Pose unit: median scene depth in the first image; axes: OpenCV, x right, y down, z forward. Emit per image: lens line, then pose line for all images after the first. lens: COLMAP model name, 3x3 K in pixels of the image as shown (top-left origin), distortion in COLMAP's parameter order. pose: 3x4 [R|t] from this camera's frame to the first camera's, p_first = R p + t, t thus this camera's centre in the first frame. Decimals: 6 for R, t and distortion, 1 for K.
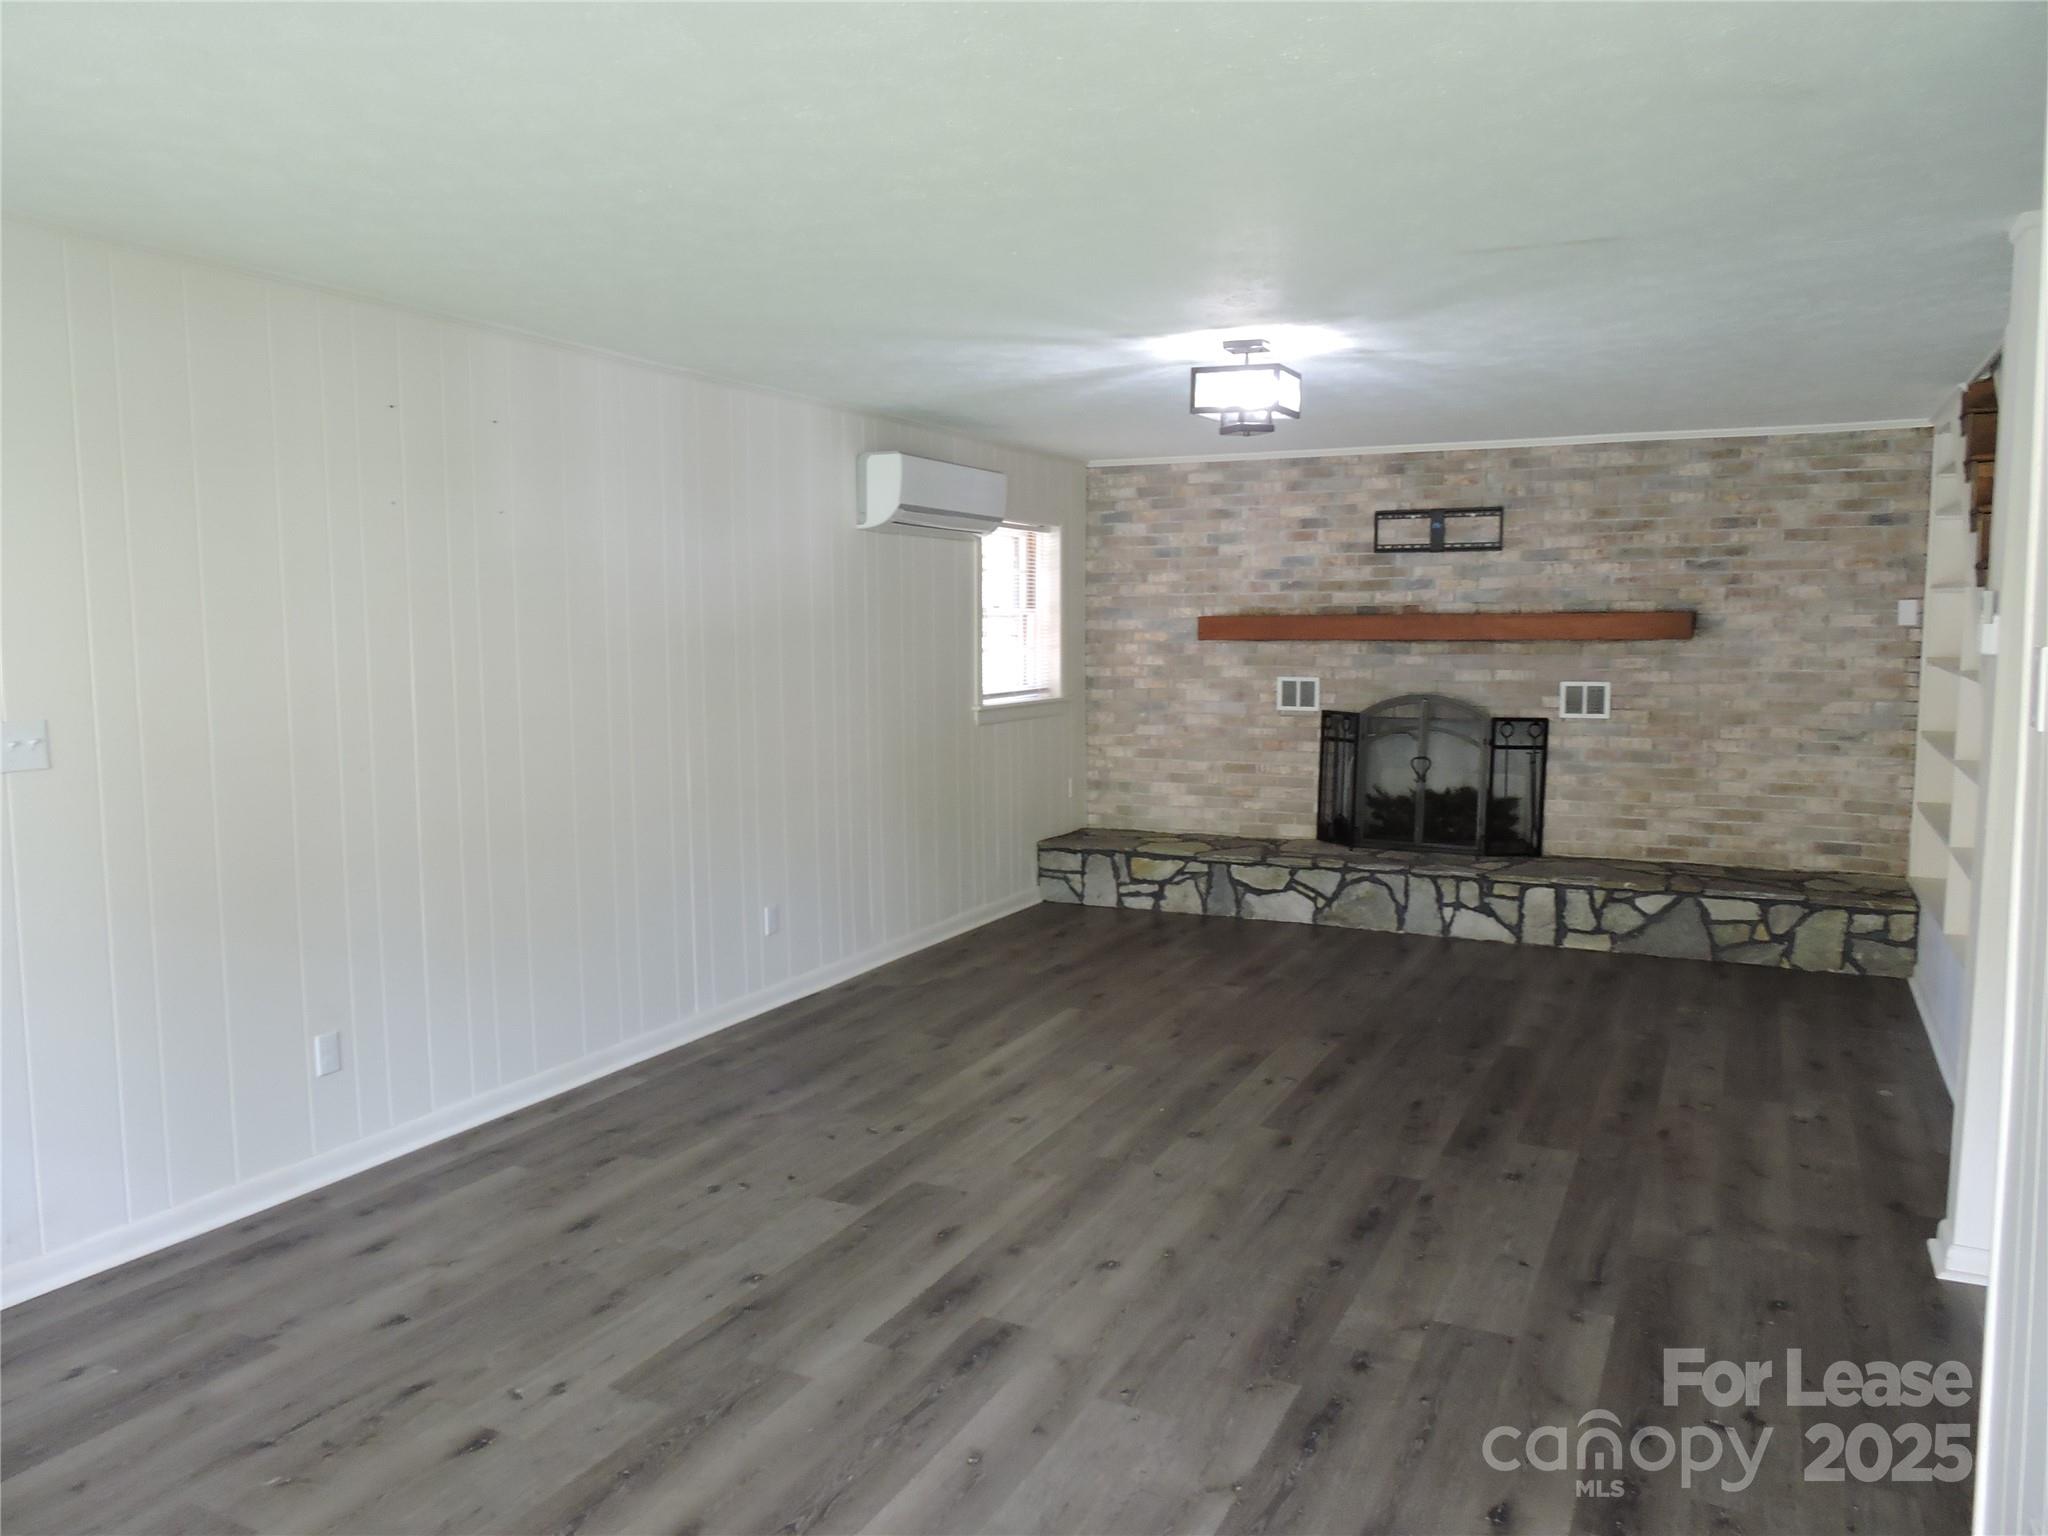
lens RADIAL K [[1453.1, 0, 1028.6], [0, 1453.1, 764.1], [0, 0, 1]] dist [-0.003390, 0.000817]
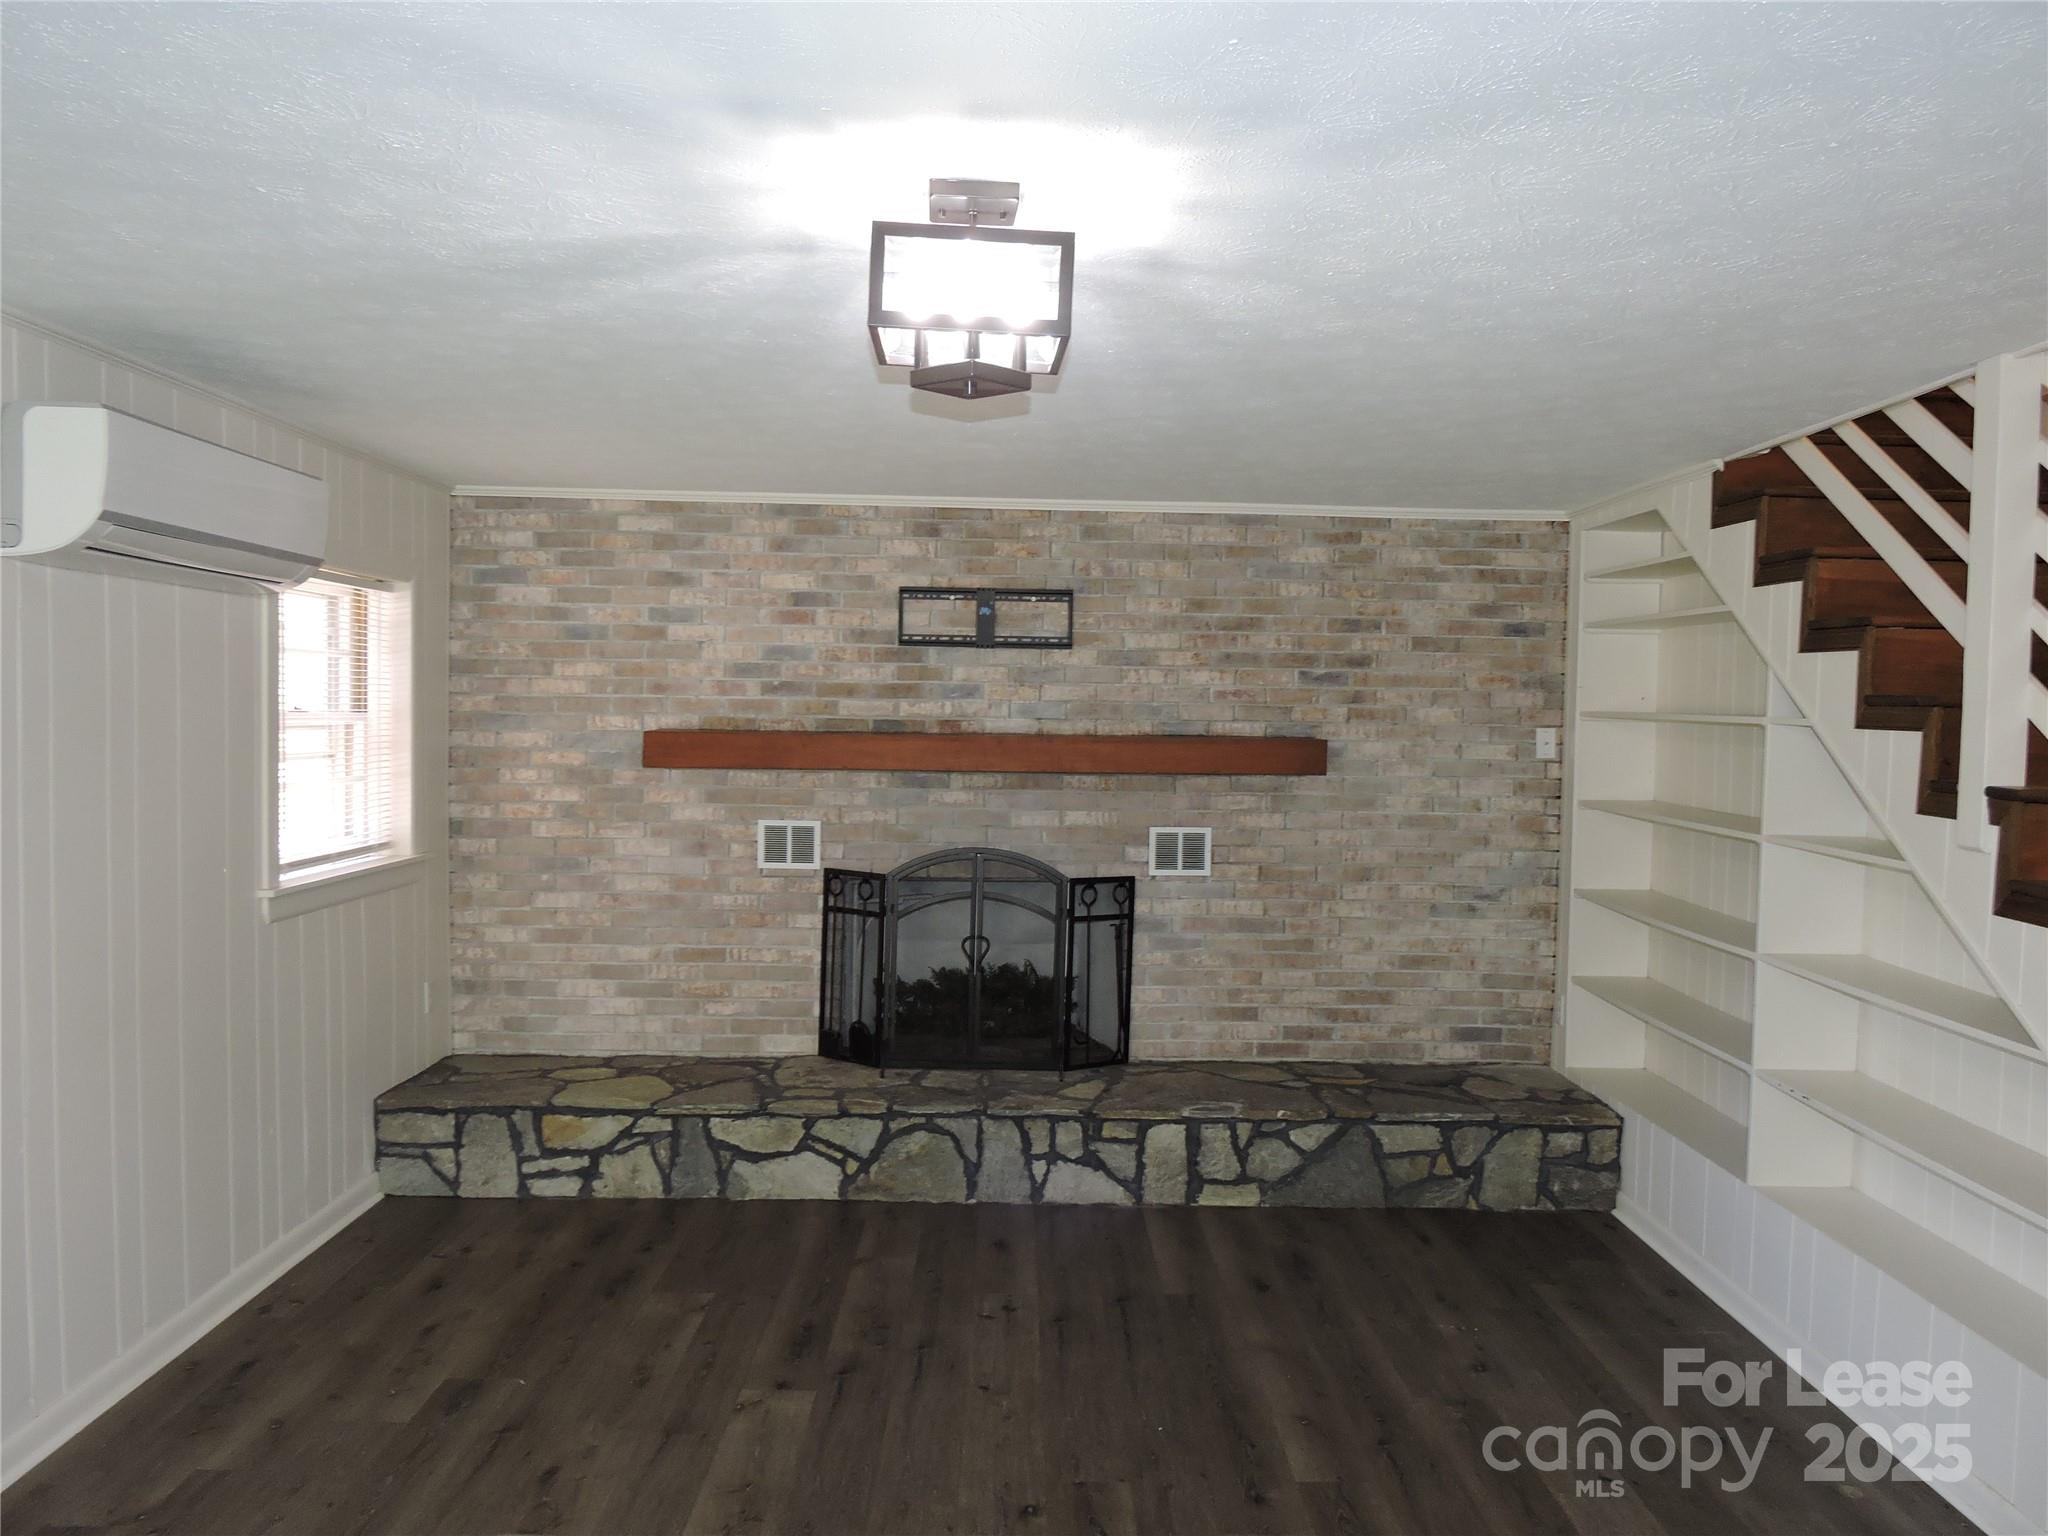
lens RADIAL K [[1453.1, 0, 1026.3], [0, 1453.1, 774.0], [0, 0, 1]] dist [-0.003390, 0.000817]
pose [[0.891209, -0.000813, 0.453592, -0.029383], [0.024711, 0.998600, -0.046763, -0.052247], [-0.452919, 0.052884, 0.889982, 0.374613]]
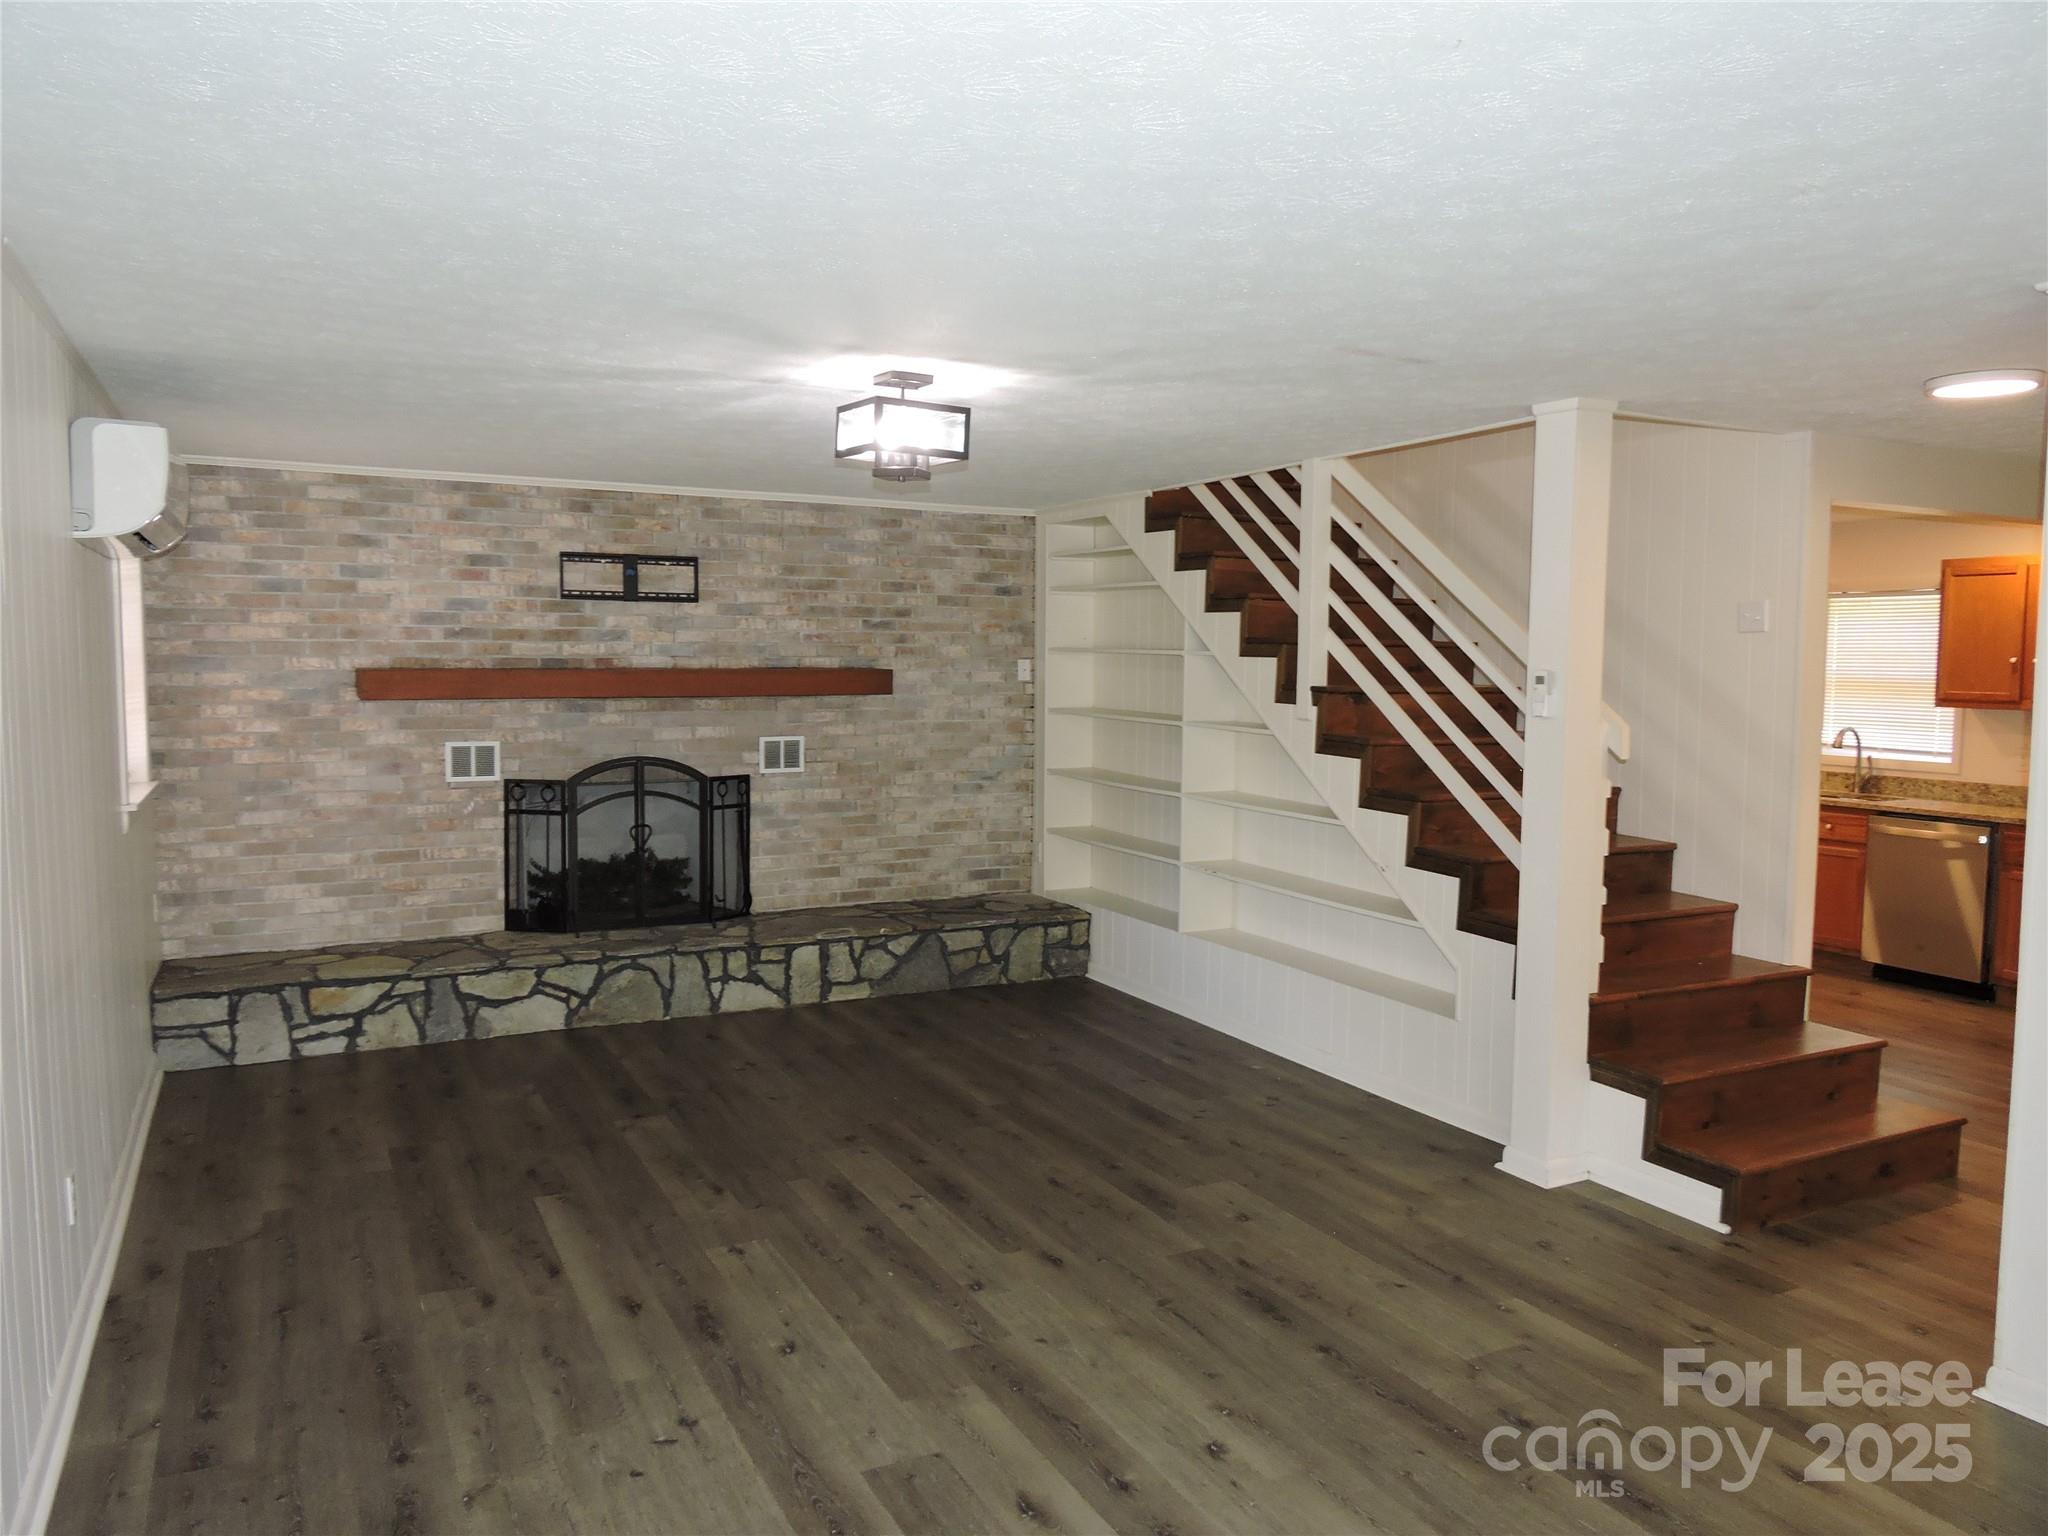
lens RADIAL K [[1453.1, 0, 1017.8], [0, 1453.1, 767.1], [0, 0, 1]] dist [-0.003390, 0.000817]
pose [[0.596799, -0.052183, 0.800692, -0.334662], [0.069255, 0.997509, 0.013390, -0.038609], [-0.799396, 0.047461, 0.598927, 0.273488]]
